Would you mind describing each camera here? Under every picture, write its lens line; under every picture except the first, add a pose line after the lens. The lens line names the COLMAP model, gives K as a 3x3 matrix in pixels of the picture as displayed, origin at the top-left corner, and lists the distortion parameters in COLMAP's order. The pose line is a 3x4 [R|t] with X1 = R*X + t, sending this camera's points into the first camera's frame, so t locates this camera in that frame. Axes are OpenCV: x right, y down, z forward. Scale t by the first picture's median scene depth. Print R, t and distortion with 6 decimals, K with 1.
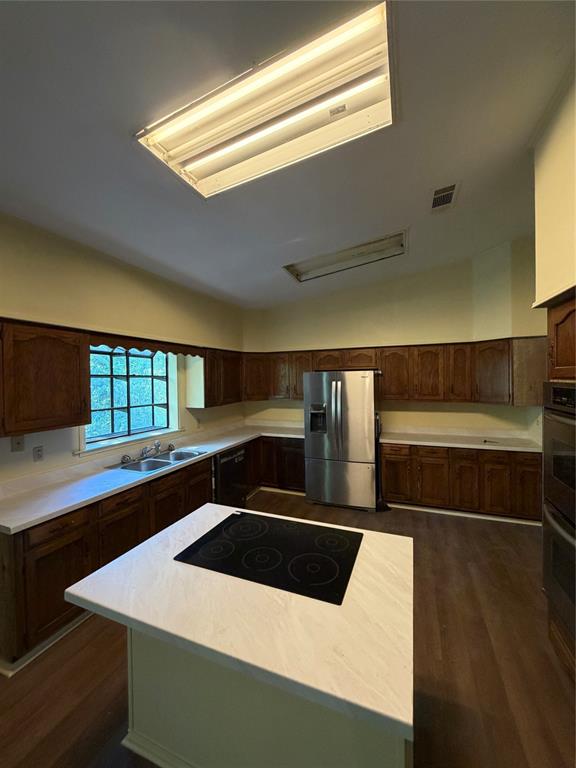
lens RADIAL K [[306.7, 0, 287.4], [0, 306.7, 382.1], [0, 0, 1]] dist [0.001508, -0.000316]
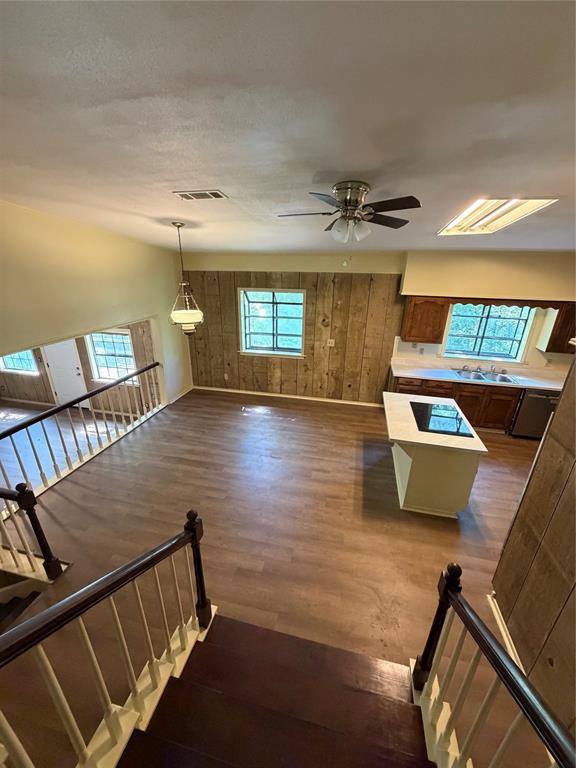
lens RADIAL K [[306.7, 0, 287.4], [0, 306.7, 382.1], [0, 0, 1]] dist [0.001508, -0.000316]
pose [[0.155671, 0.370416, -0.915728, 0.953185], [-0.031509, 0.928420, 0.370194, -0.291456], [0.987306, -0.028774, 0.156199, -0.265277]]
